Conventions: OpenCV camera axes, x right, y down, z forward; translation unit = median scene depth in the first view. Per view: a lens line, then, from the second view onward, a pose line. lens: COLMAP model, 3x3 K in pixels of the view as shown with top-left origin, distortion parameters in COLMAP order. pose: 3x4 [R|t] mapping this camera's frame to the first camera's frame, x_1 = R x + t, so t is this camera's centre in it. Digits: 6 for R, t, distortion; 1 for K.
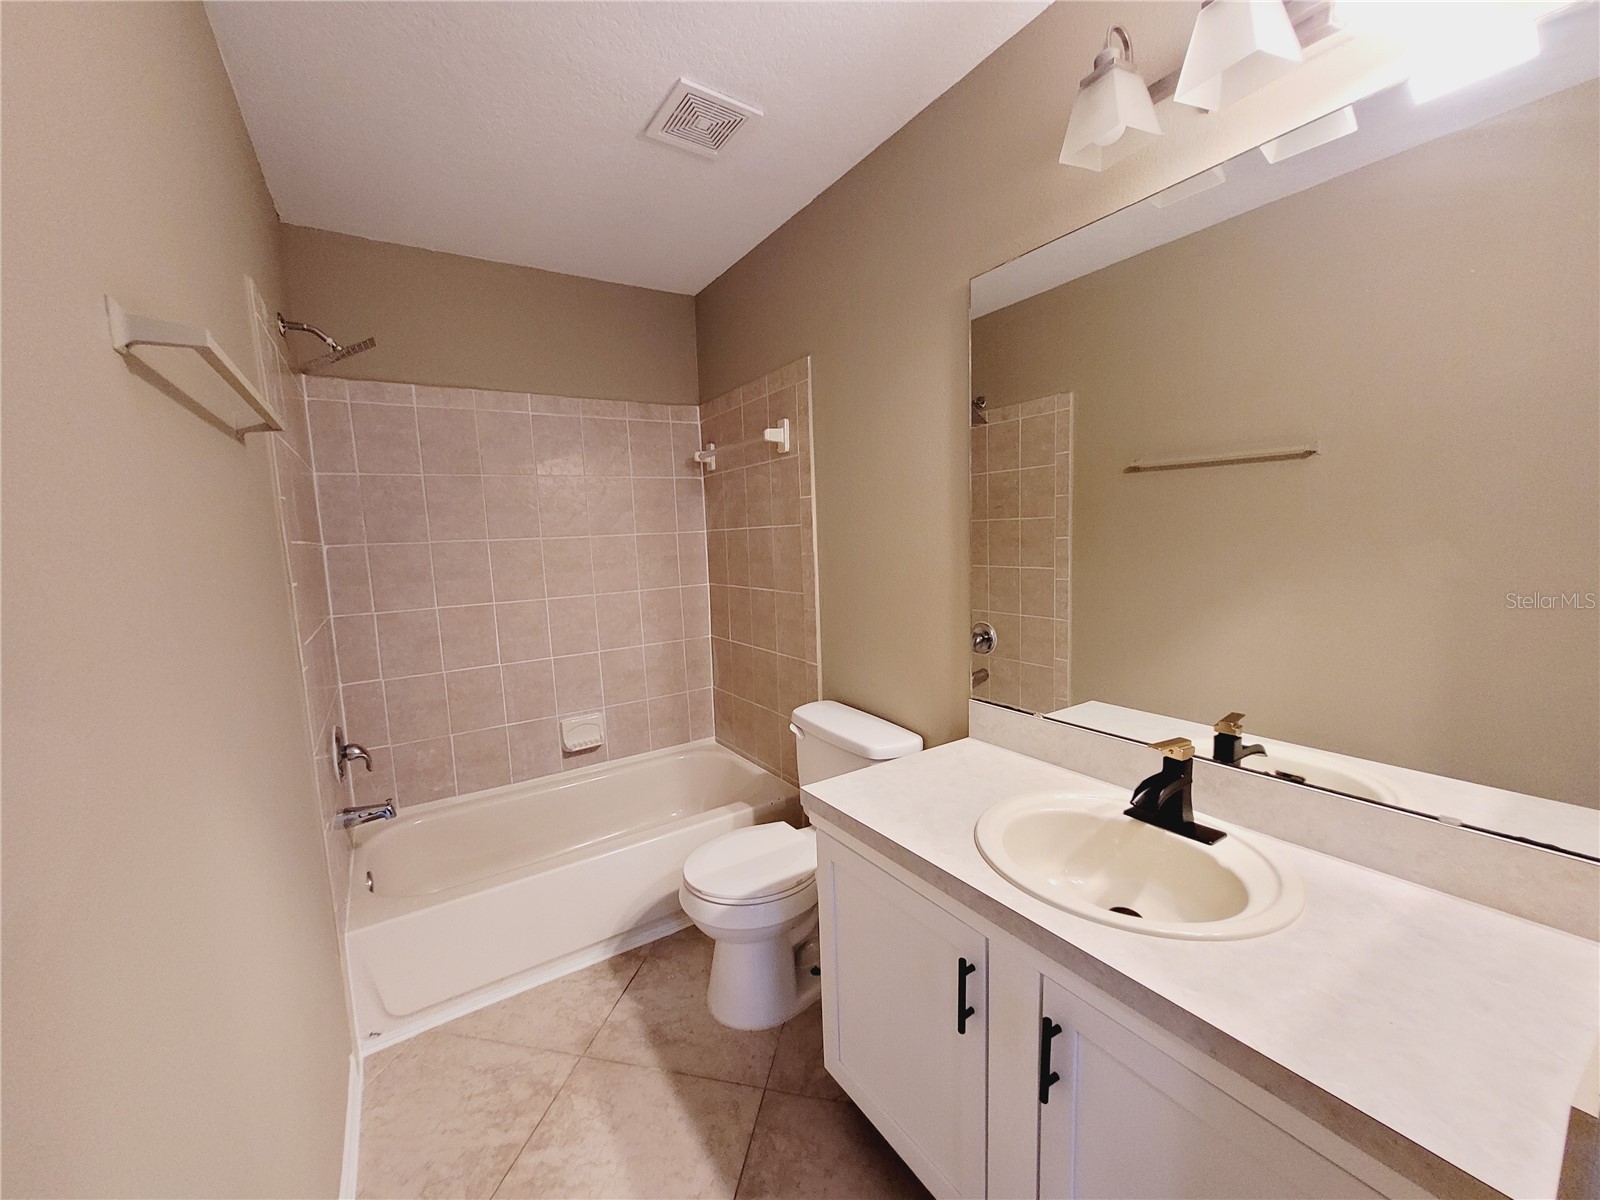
lens RADIAL K [[625.8, 0, 784.0], [0, 625.8, 605.3], [0, 0, 1]] dist [-0.002145, -0.000665]
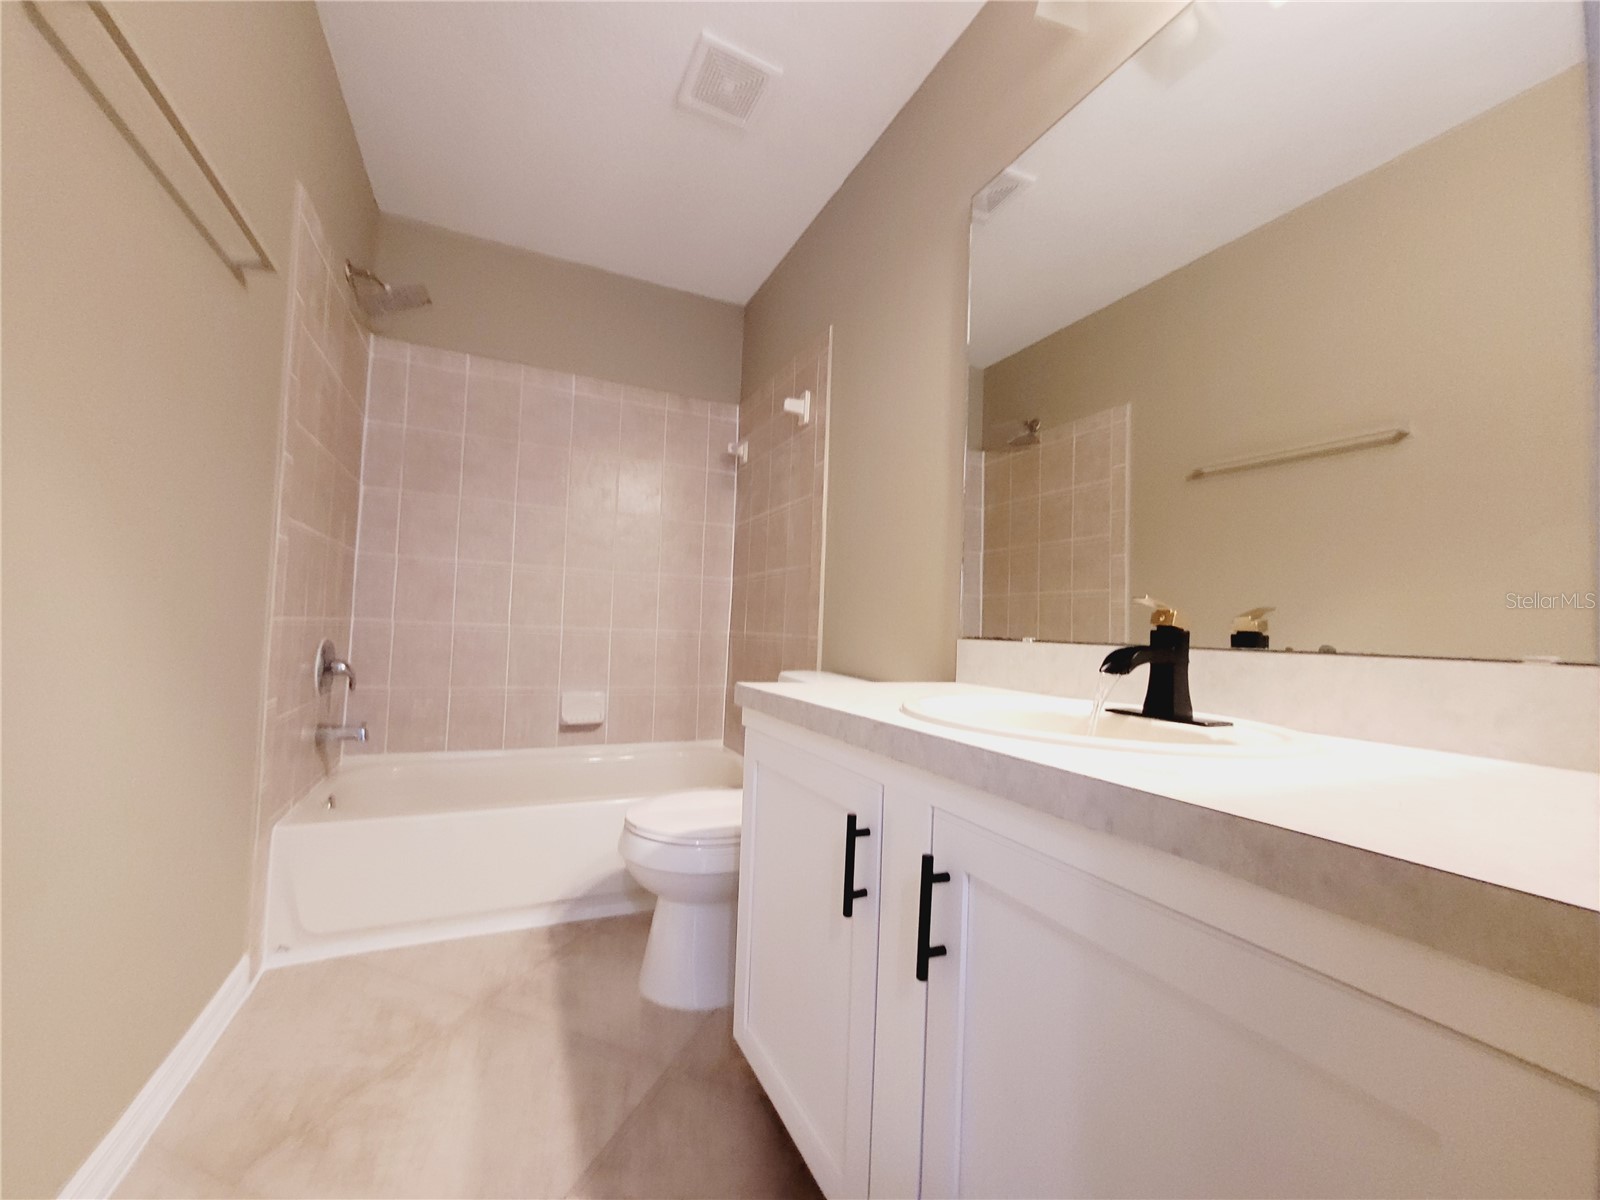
lens RADIAL K [[625.8, 0, 784.0], [0, 625.8, 605.3], [0, 0, 1]] dist [-0.002145, -0.000665]
pose [[0.987889, 0.067689, -0.139616, 0.125102], [-0.088866, 0.984453, -0.151509, 0.186056], [0.127190, 0.162082, 0.978546, 0.076474]]
